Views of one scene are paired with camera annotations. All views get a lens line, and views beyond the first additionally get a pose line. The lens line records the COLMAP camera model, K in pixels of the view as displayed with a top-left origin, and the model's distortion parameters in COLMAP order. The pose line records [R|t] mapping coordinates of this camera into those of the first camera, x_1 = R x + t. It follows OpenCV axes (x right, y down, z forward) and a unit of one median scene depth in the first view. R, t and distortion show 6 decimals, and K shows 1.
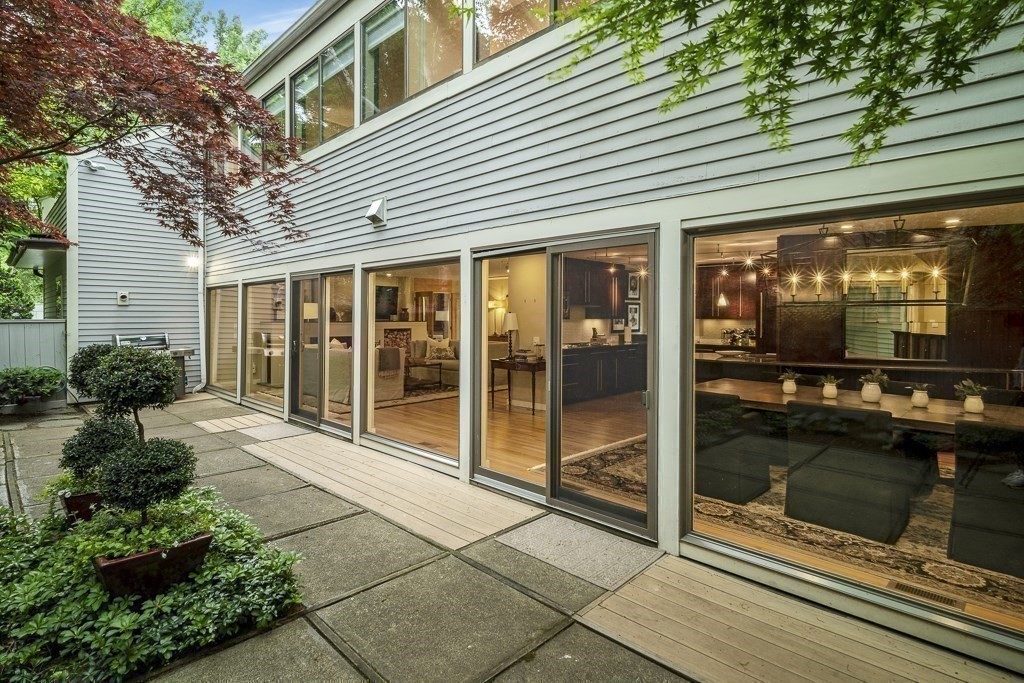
lens RADIAL K [[519.0, 0, 493.3], [0, 519.0, 318.1], [0, 0, 1]] dist [-0.001150, -0.000200]
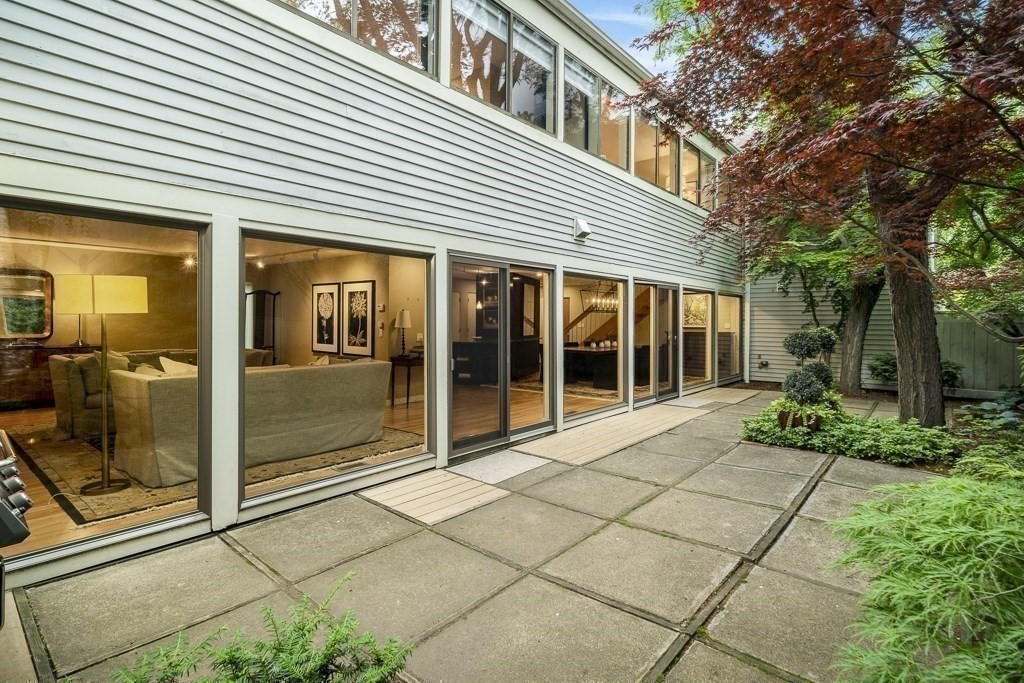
lens RADIAL K [[519.0, 0, 493.3], [0, 519.0, 318.1], [0, 0, 1]] dist [-0.001150, -0.000200]
pose [[-0.076062, 0.004368, 0.997094, -1.364680], [0.002074, 0.999989, -0.004222, 0.010474], [-0.997101, 0.001747, -0.076070, 1.248010]]
